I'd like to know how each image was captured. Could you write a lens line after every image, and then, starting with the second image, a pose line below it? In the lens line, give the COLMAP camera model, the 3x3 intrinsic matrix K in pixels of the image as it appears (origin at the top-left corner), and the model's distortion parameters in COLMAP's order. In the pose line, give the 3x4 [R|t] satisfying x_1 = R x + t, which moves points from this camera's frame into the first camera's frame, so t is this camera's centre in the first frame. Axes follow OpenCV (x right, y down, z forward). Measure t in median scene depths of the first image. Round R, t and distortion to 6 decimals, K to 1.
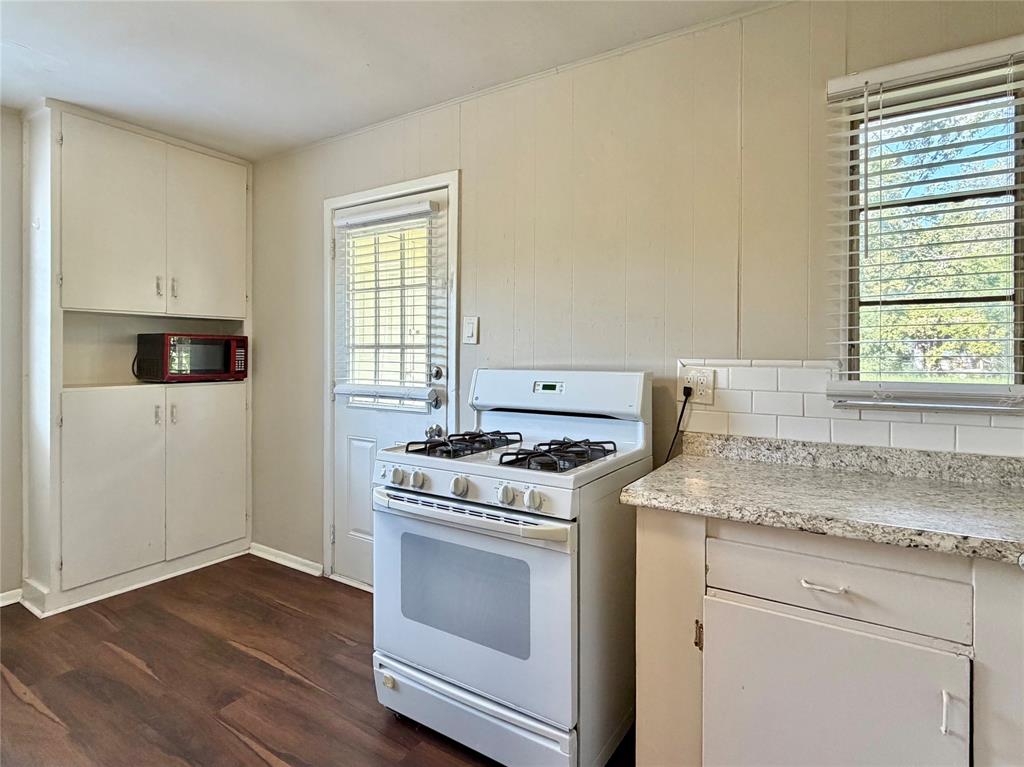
lens RADIAL K [[550.0, 0, 519.7], [0, 550.0, 354.7], [0, 0, 1]] dist [0.010084, 0.000993]
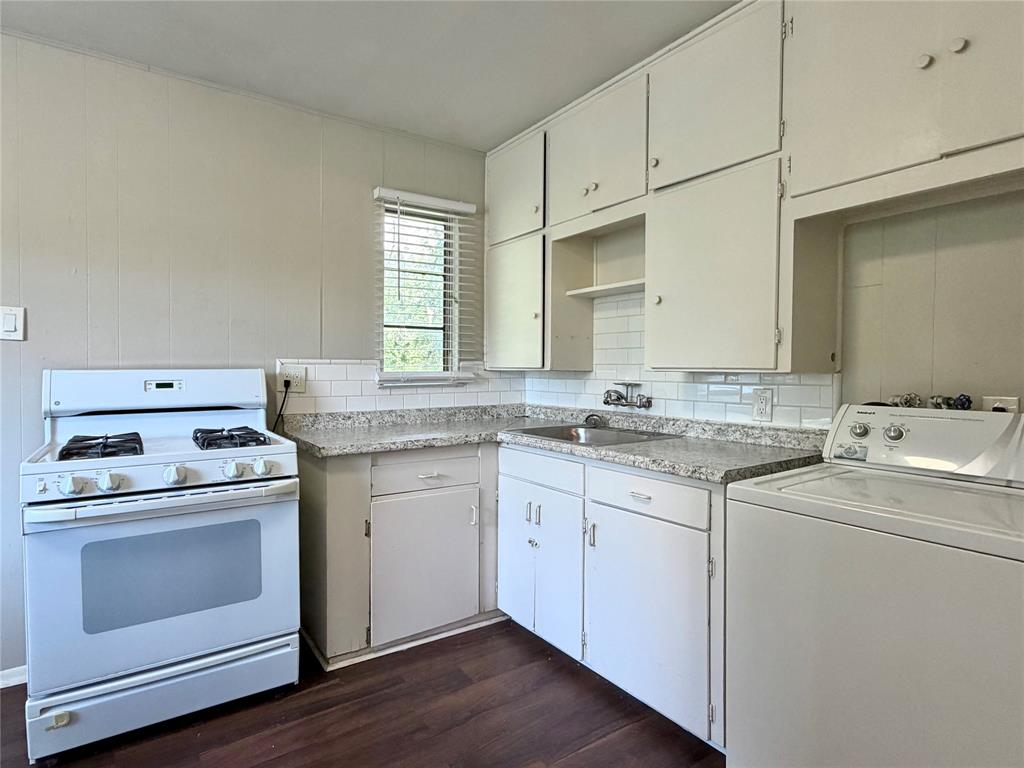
lens RADIAL K [[550.0, 0, 510.3], [0, 550.0, 378.7], [0, 0, 1]] dist [0.010084, 0.000993]
pose [[0.394713, -0.022757, 0.918522, -0.737366], [0.002857, 0.999719, 0.023542, 0.027176], [-0.918800, -0.006668, 0.394667, -0.005510]]
